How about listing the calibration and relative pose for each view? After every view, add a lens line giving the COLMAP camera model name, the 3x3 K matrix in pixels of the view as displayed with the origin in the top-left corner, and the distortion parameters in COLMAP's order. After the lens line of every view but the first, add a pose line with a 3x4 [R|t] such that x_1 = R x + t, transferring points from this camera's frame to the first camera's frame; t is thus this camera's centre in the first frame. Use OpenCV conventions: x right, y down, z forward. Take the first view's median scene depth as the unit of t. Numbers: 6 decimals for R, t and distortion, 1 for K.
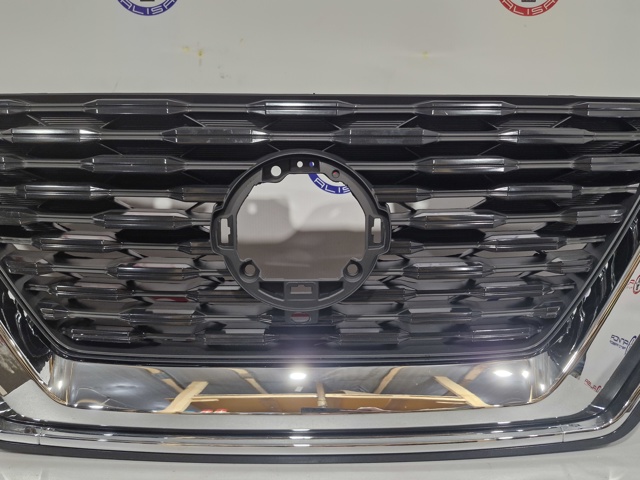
lens RADIAL K [[451.8, 0, 320.0], [0, 451.8, 240.0], [0, 0, 1]] dist [0.068851, -0.084435]
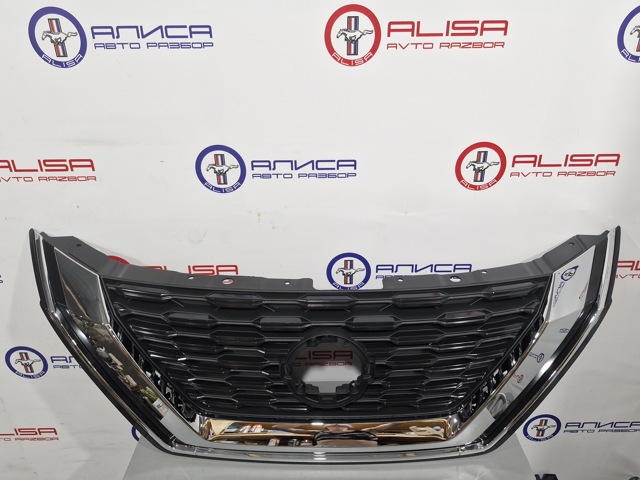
lens RADIAL K [[450.6, 0, 329.2], [0, 450.6, 231.3], [0, 0, 1]] dist [0.063840, -0.079883]
pose [[0.999988, 0.004922, -0.000694, -0.034904], [-0.004515, 0.957775, 0.287483, -1.041900], [0.002080, -0.287476, 0.957786, -0.599122]]
